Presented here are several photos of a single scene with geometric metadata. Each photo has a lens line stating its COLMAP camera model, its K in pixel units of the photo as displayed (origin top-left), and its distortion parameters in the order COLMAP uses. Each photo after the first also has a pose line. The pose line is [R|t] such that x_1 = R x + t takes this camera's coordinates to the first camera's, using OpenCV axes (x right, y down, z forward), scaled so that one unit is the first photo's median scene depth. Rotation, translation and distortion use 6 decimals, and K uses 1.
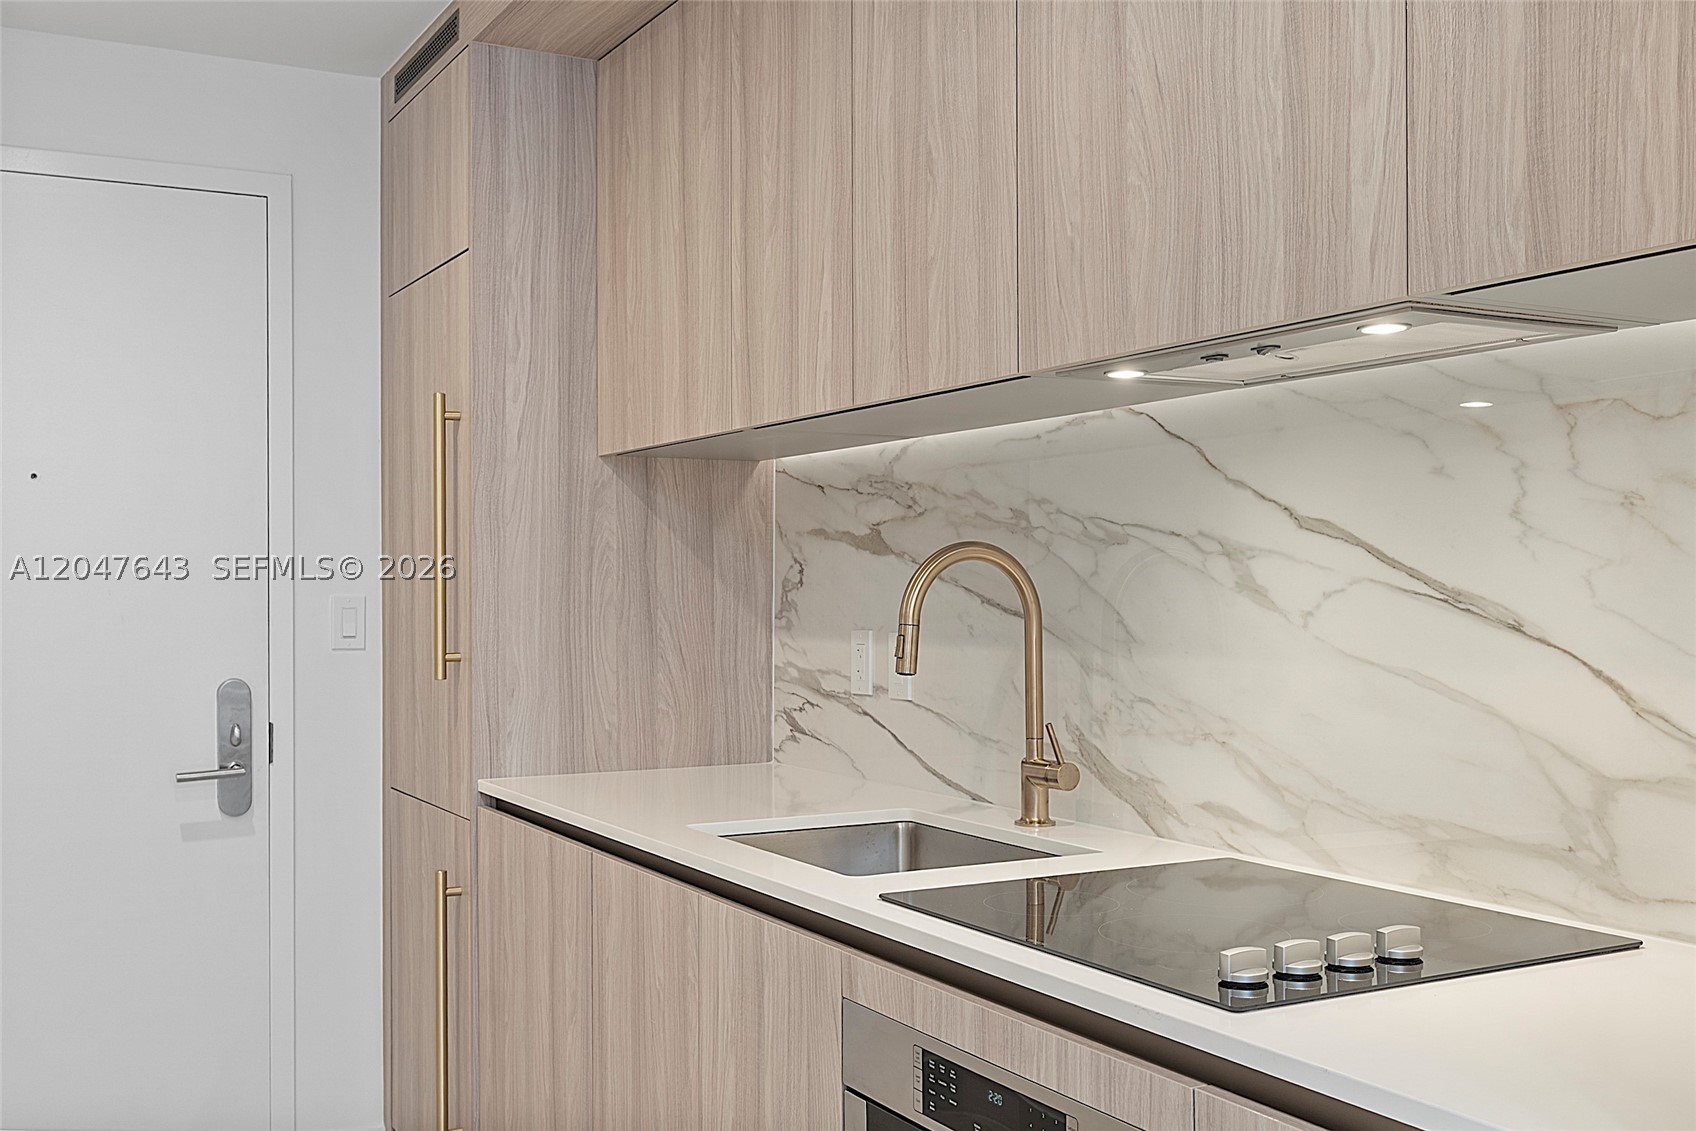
lens RADIAL K [[1722.7, 0, 848.0], [0, 1722.7, 565.5], [0, 0, 1]] dist [-0.005450, -0.004382]
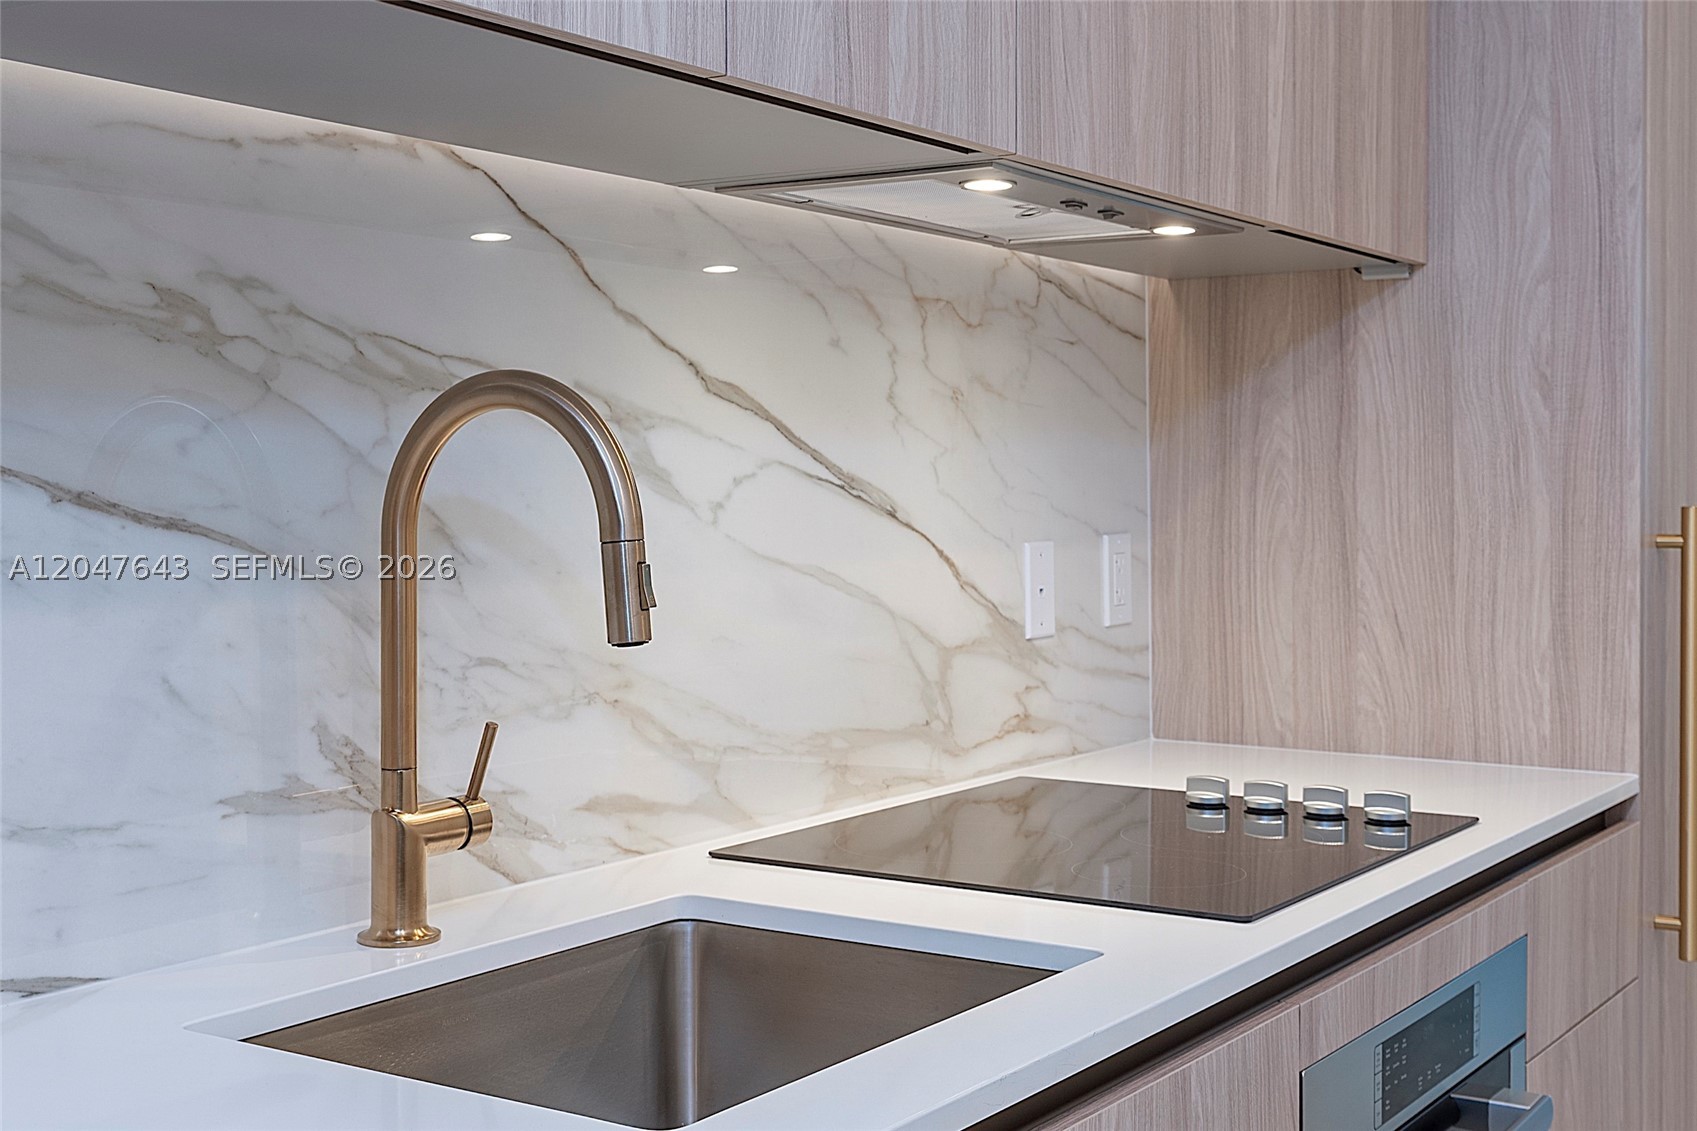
lens RADIAL K [[2073.7, 0, 847.7], [0, 2073.7, 494.0], [0, 0, 1]] dist [-0.005760, 0.010810]
pose [[-0.459887, -0.000166, 0.887977, -0.584735], [-0.008735, 0.999952, -0.004337, 0.026852], [-0.887934, -0.009751, -0.459867, 1.397386]]
